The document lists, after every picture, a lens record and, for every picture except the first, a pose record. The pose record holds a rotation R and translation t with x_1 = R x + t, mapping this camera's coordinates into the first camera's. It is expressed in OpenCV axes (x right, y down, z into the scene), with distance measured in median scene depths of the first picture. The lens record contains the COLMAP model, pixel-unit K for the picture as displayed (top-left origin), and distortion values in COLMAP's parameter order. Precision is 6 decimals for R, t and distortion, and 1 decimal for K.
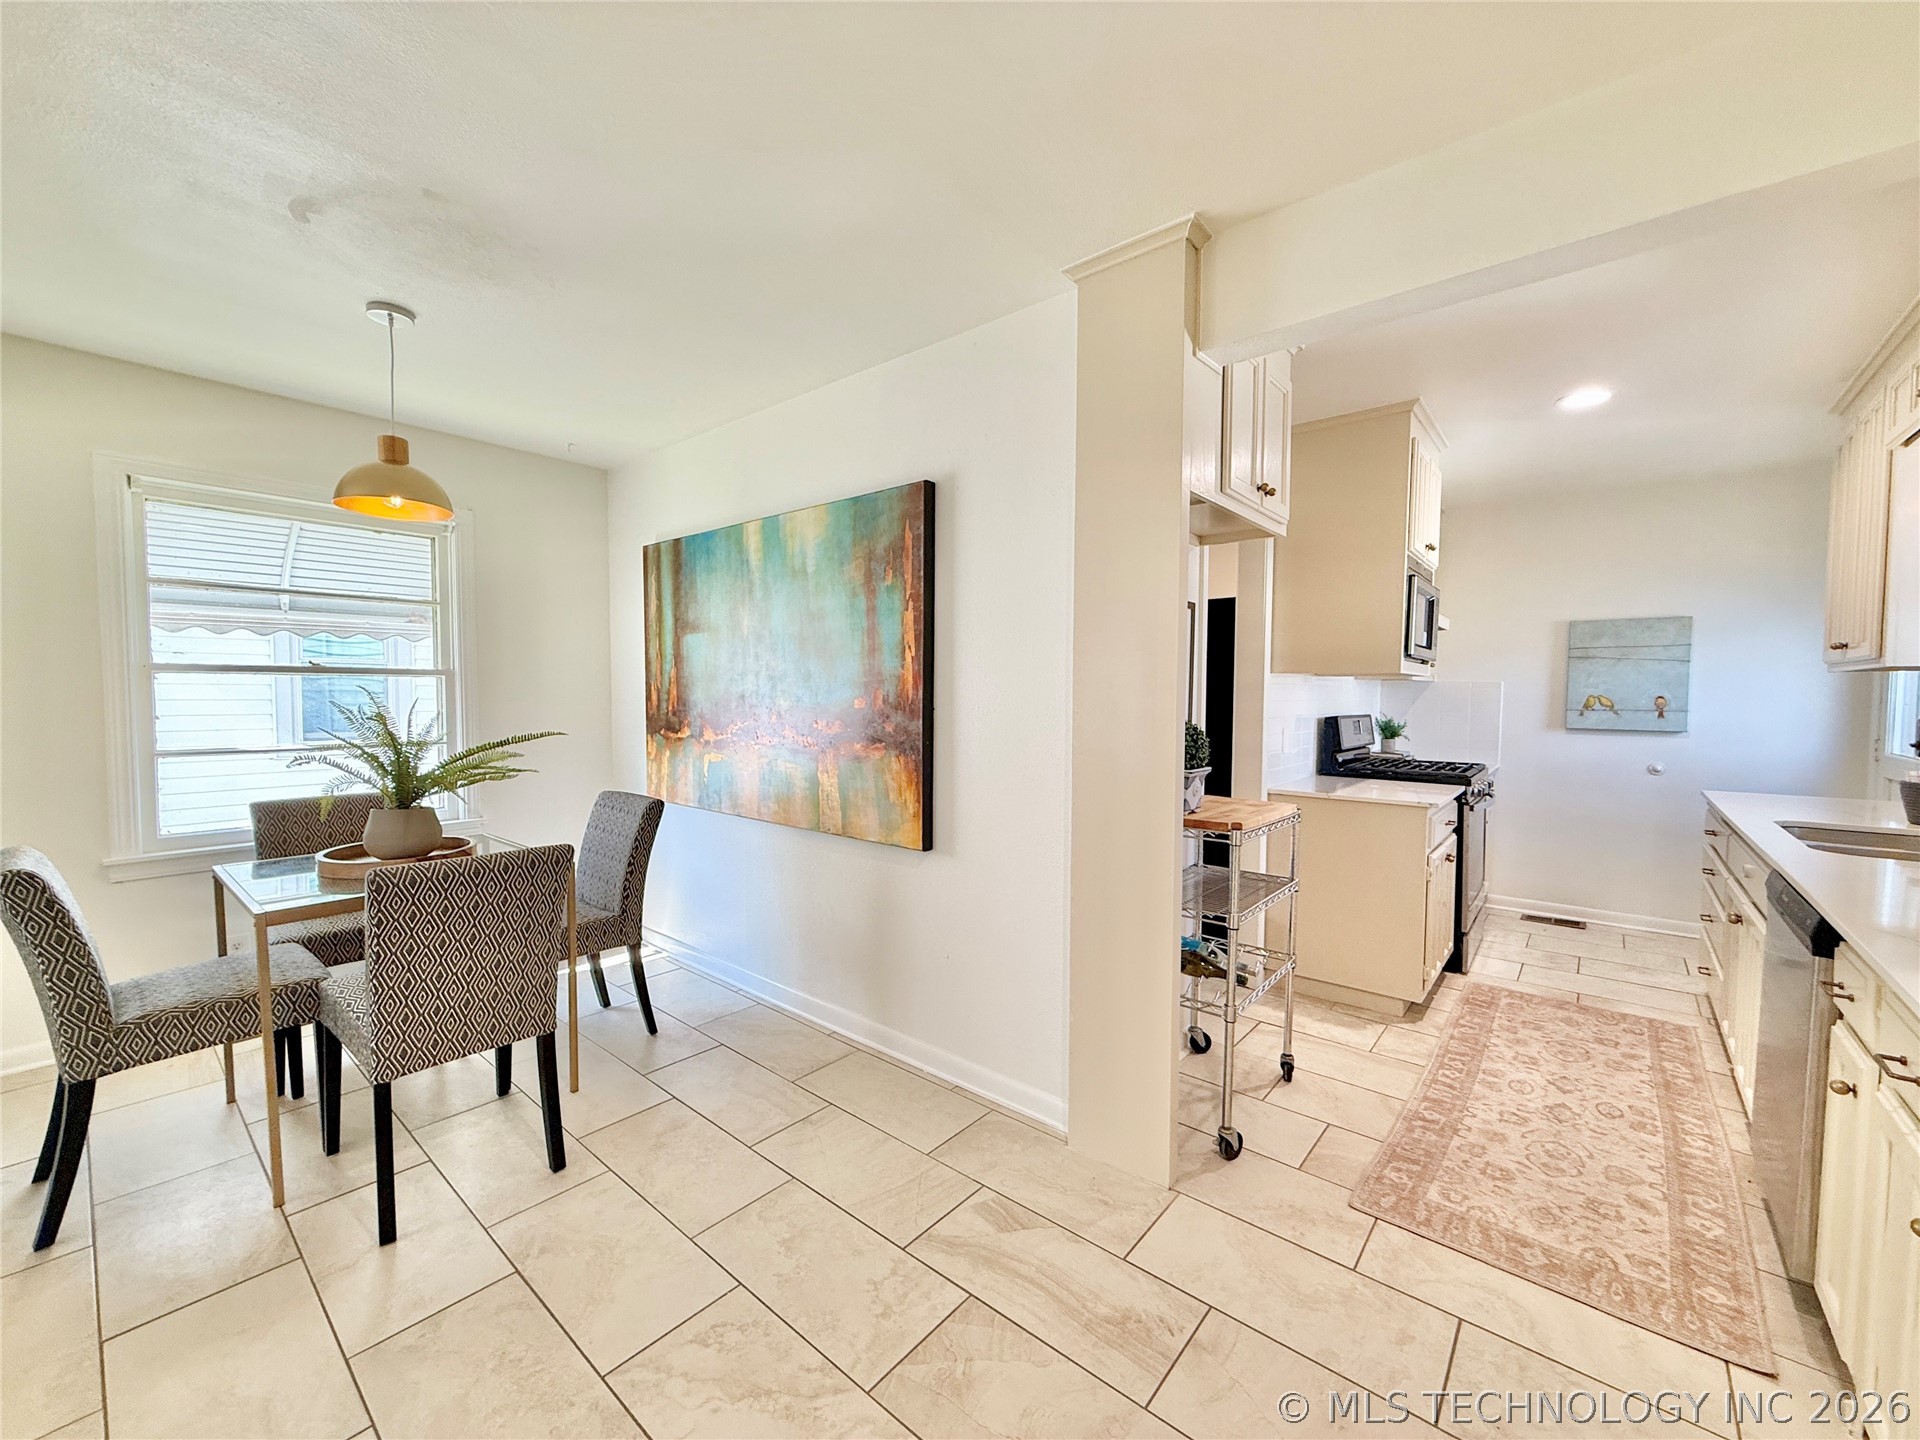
lens RADIAL K [[761.6, 0, 956.6], [0, 761.6, 725.0], [0, 0, 1]] dist [0.000431, -0.000507]
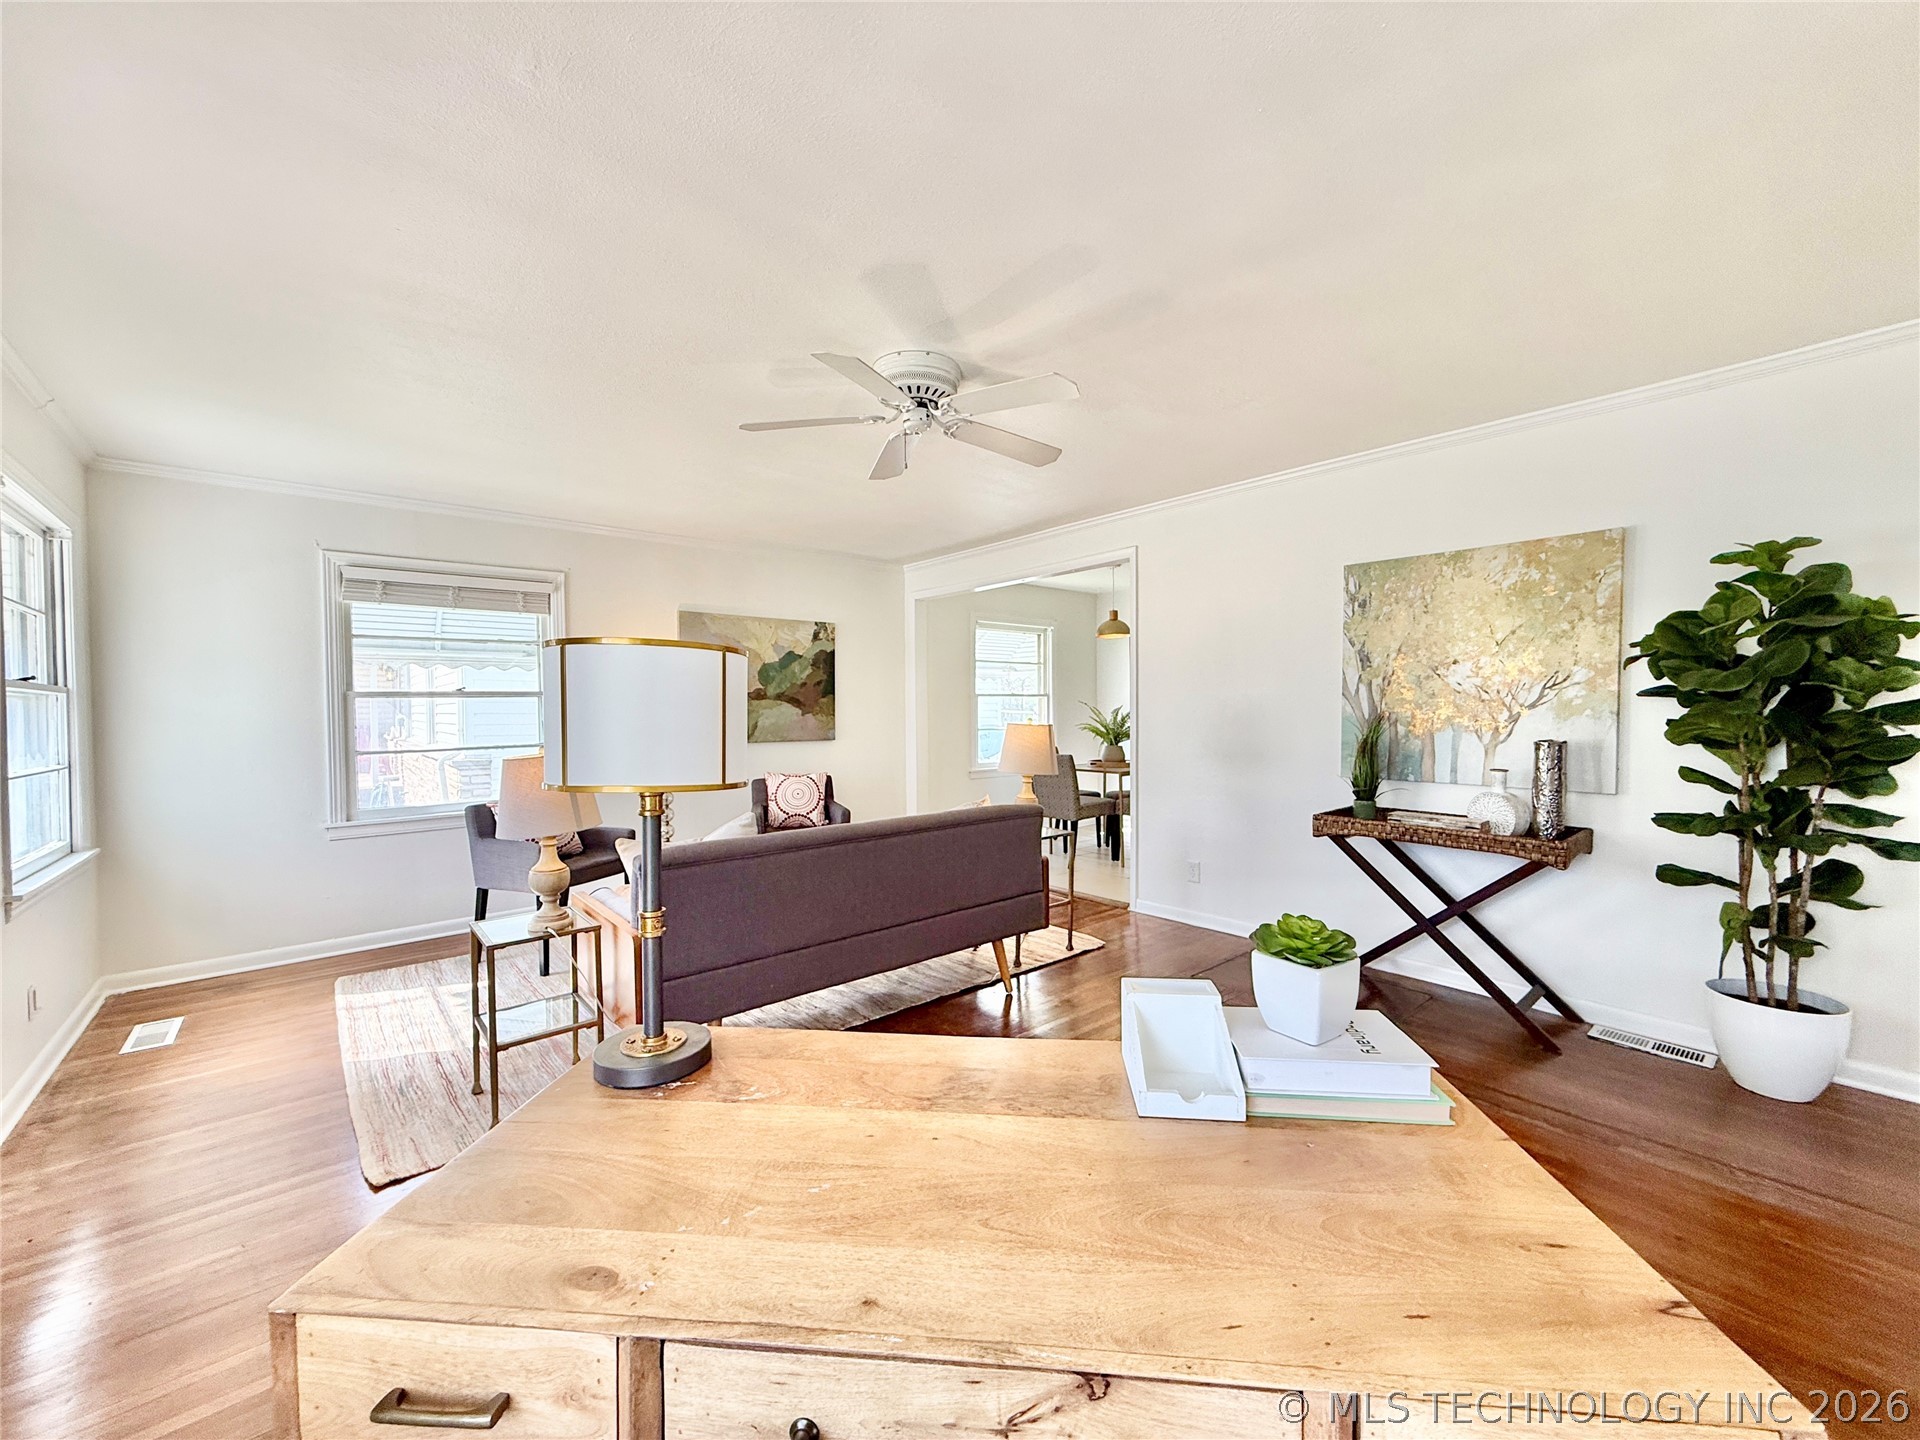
lens RADIAL K [[761.6, 0, 953.2], [0, 761.6, 725.0], [0, 0, 1]] dist [0.000431, -0.000507]
pose [[0.986409, -0.006557, -0.164179, -0.768321], [0.002633, 0.999706, -0.024109, 0.091333], [0.164288, 0.023349, 0.986136, -1.600671]]
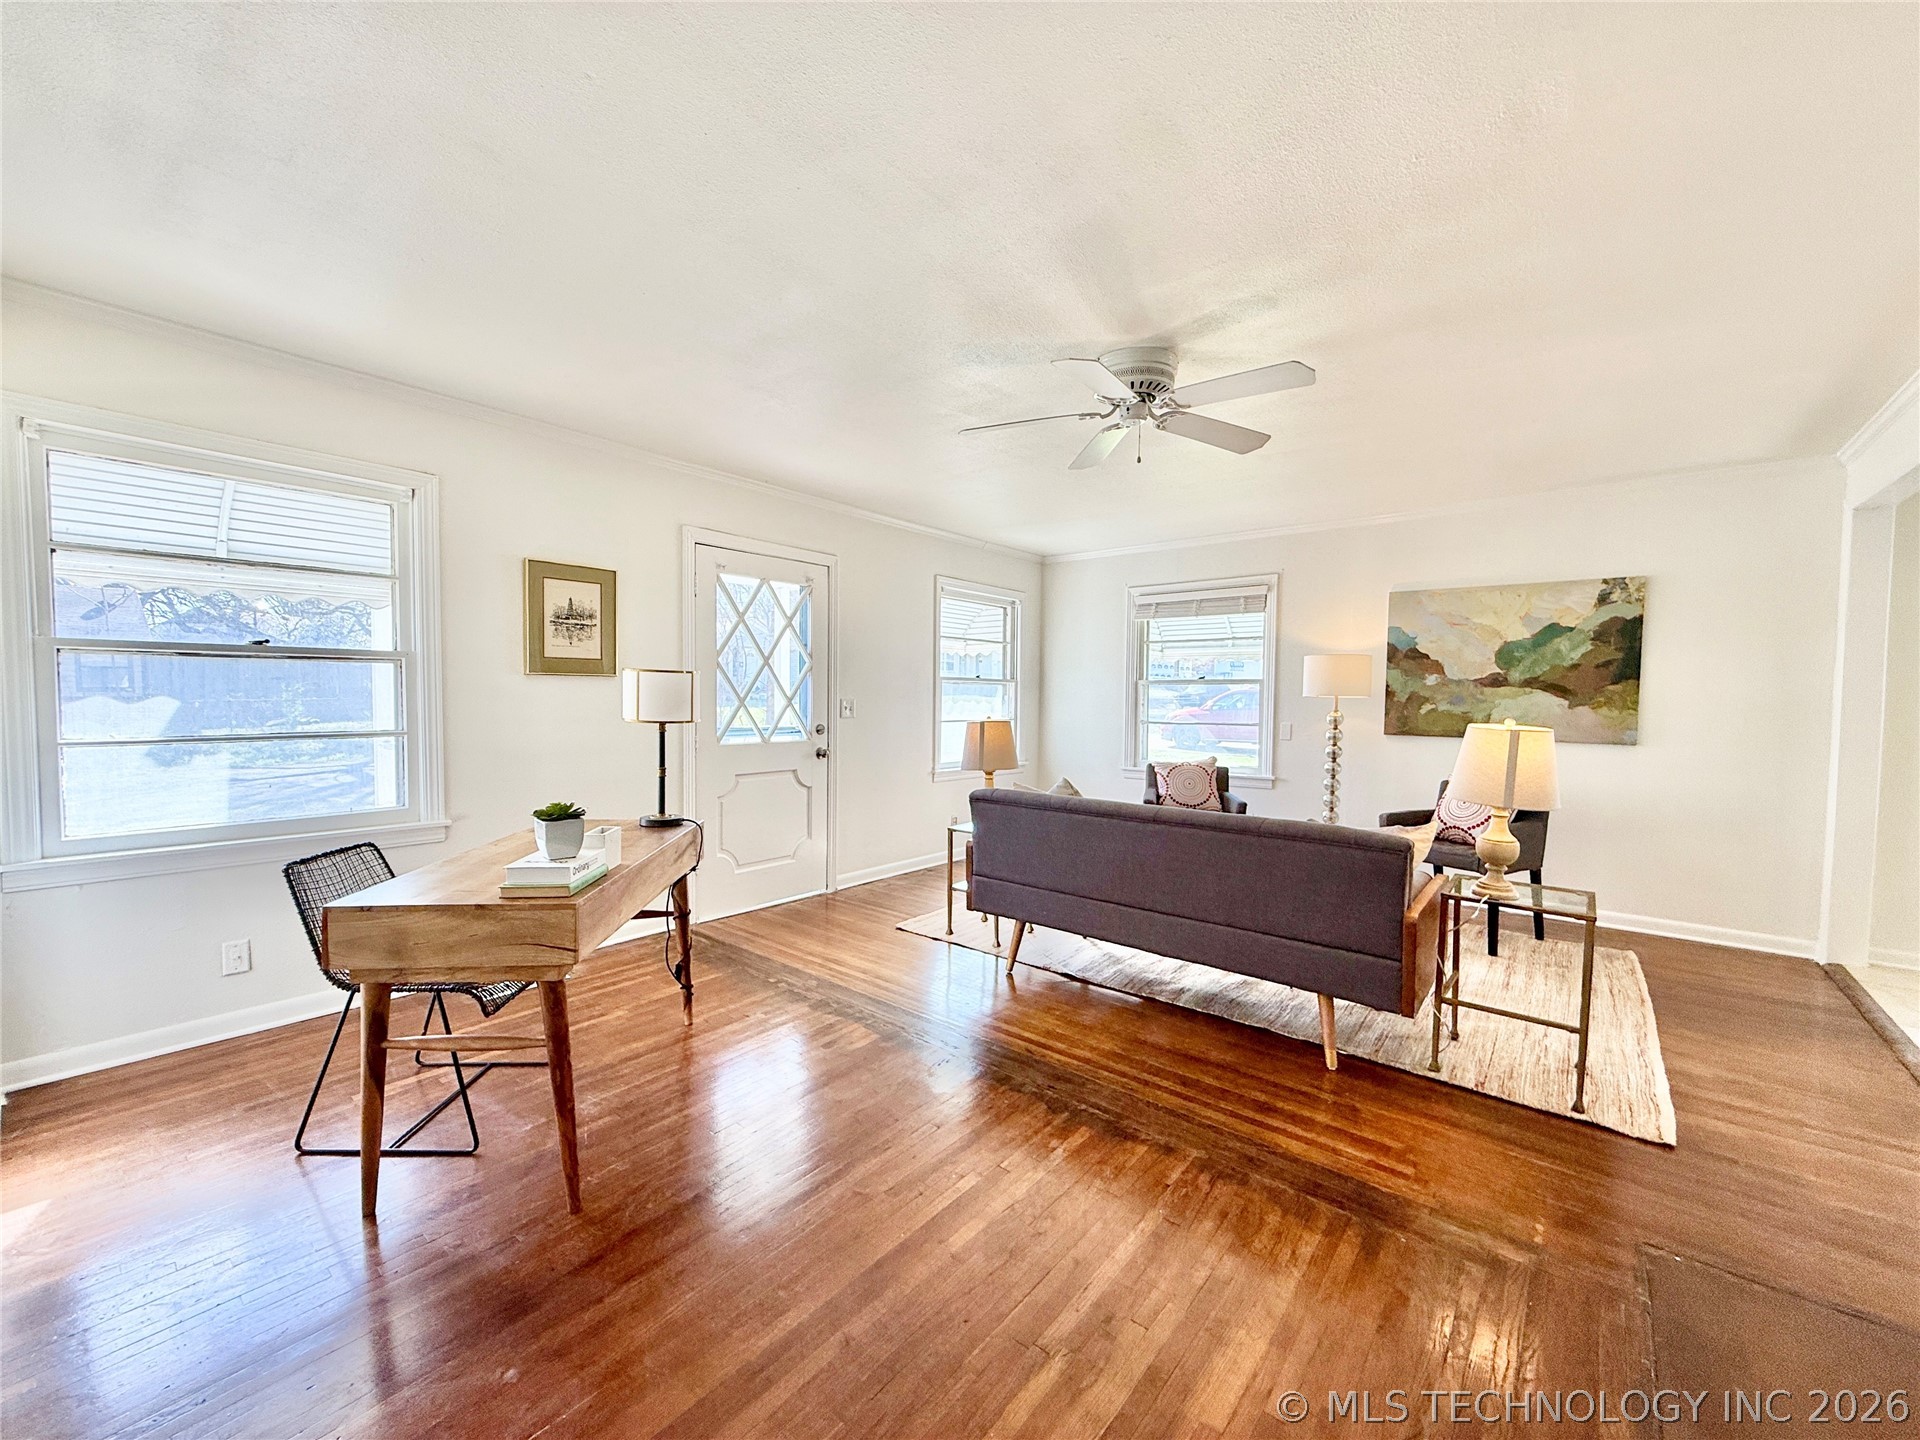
lens RADIAL K [[761.6, 0, 959.4], [0, 761.6, 727.8], [0, 0, 1]] dist [0.000431, -0.000507]
pose [[0.011830, 0.044339, -0.998946, 0.074978], [-0.056125, 0.997471, 0.043609, 0.053984], [0.998354, 0.055550, 0.014289, -0.833045]]
